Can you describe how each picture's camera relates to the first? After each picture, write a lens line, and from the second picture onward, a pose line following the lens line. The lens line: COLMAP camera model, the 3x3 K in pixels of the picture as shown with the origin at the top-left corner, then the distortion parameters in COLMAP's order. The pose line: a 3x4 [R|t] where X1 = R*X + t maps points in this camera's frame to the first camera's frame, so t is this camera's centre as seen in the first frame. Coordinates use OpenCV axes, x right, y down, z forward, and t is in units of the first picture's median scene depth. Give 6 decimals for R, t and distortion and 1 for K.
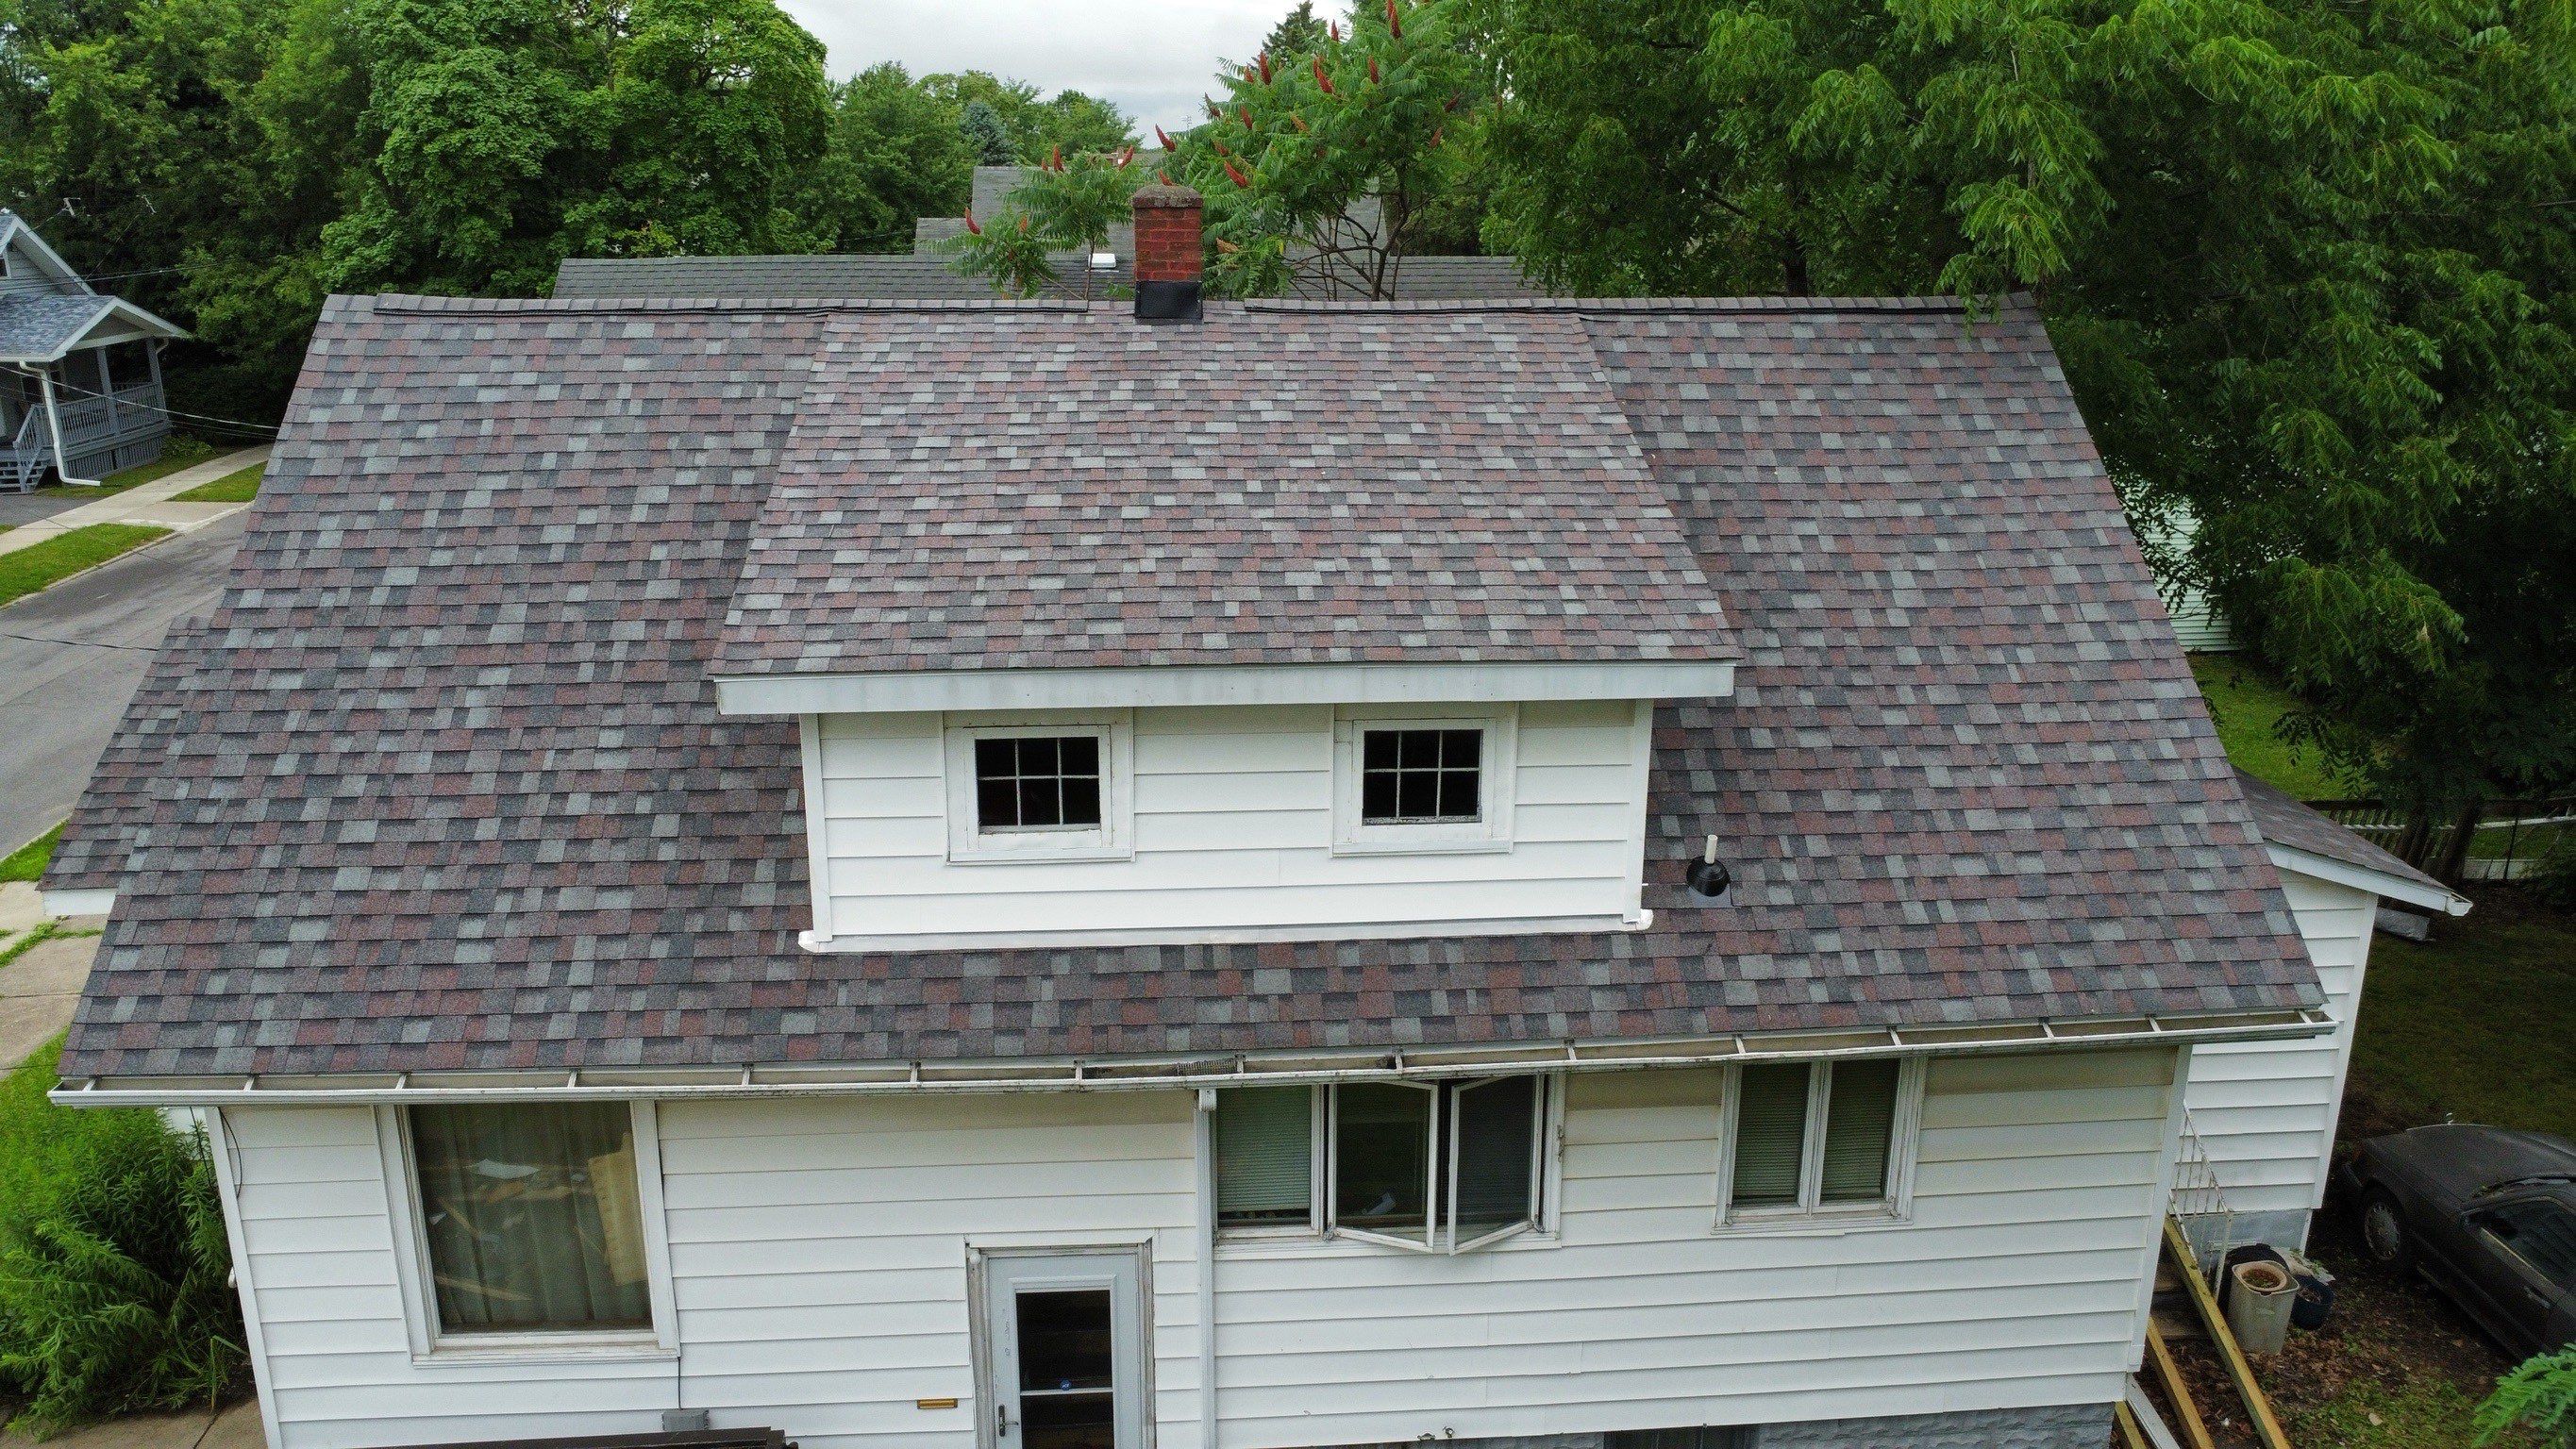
lens RADIAL K [[1877.5, 0, 1268.7], [0, 1877.5, 708.2], [0, 0, 1]] dist [-0.034267, -0.002348]
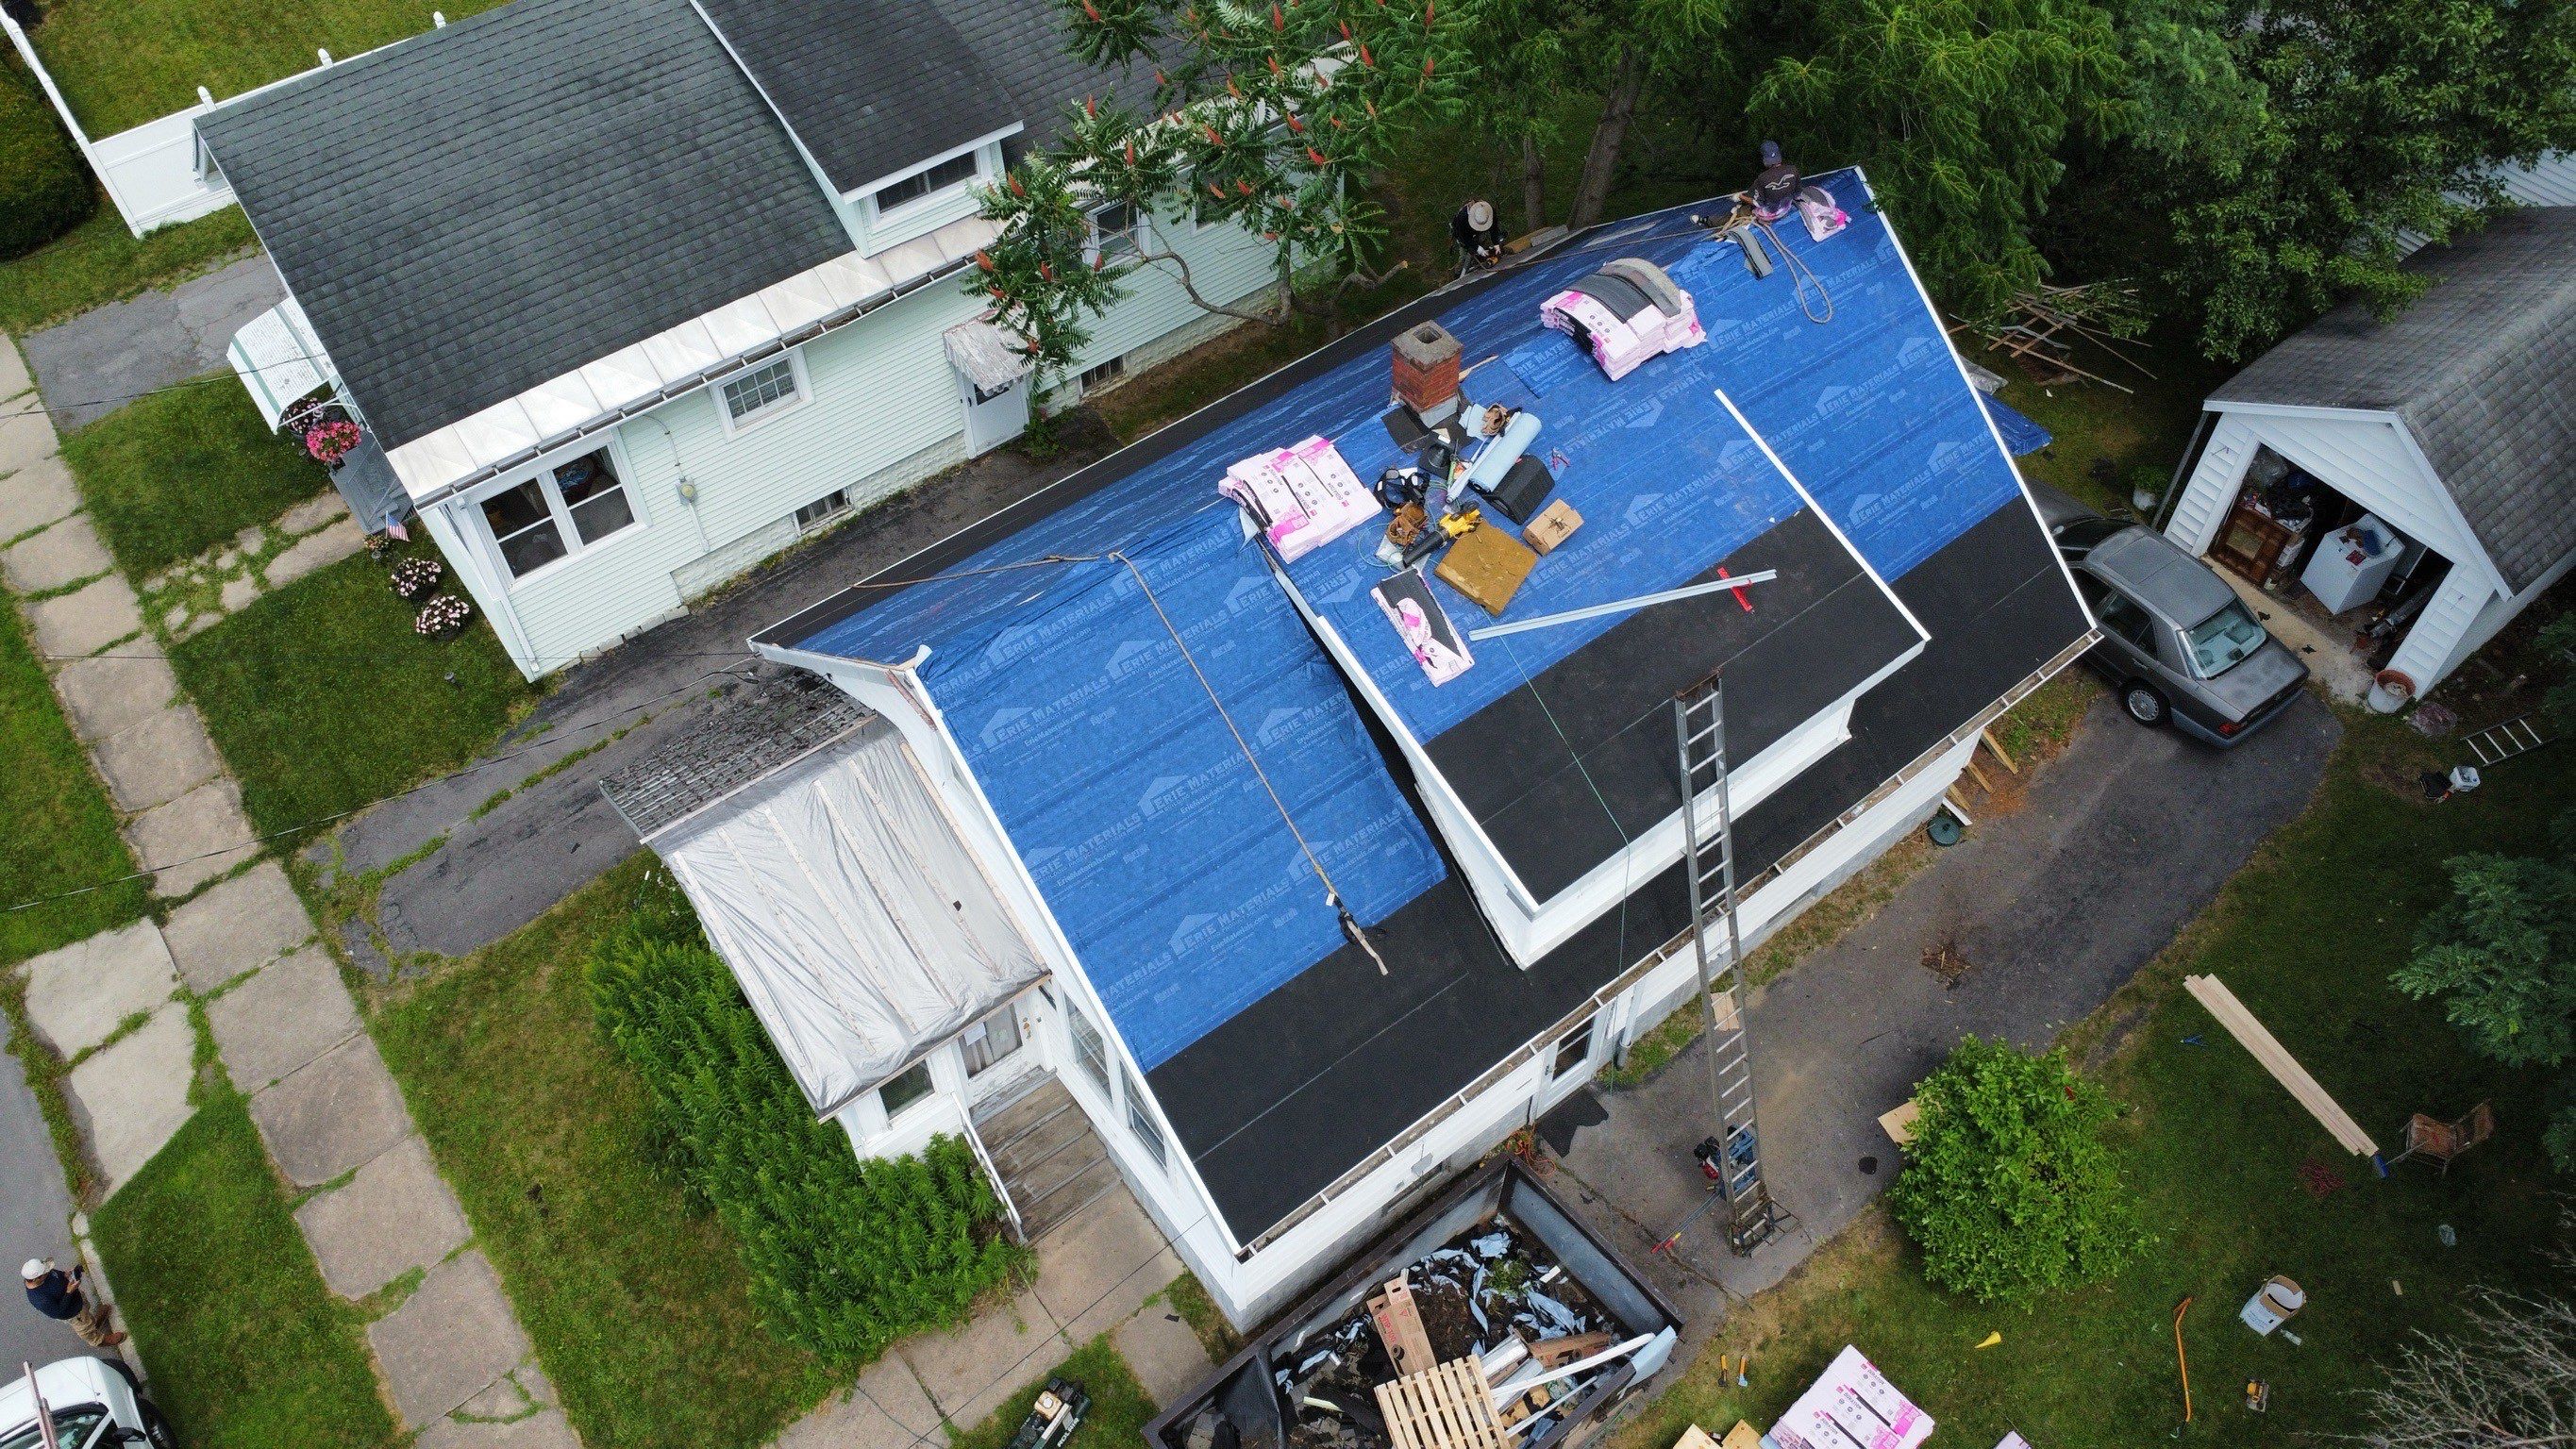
lens RADIAL K [[1877.5, 0, 1278.9], [0, 1877.5, 724.1], [0, 0, 1]] dist [-0.034267, -0.002348]
pose [[0.835294, -0.428283, 0.344756, -0.863415], [0.161585, 0.790592, 0.590639, -1.032529], [-0.525522, -0.437650, 0.729581, -0.059191]]
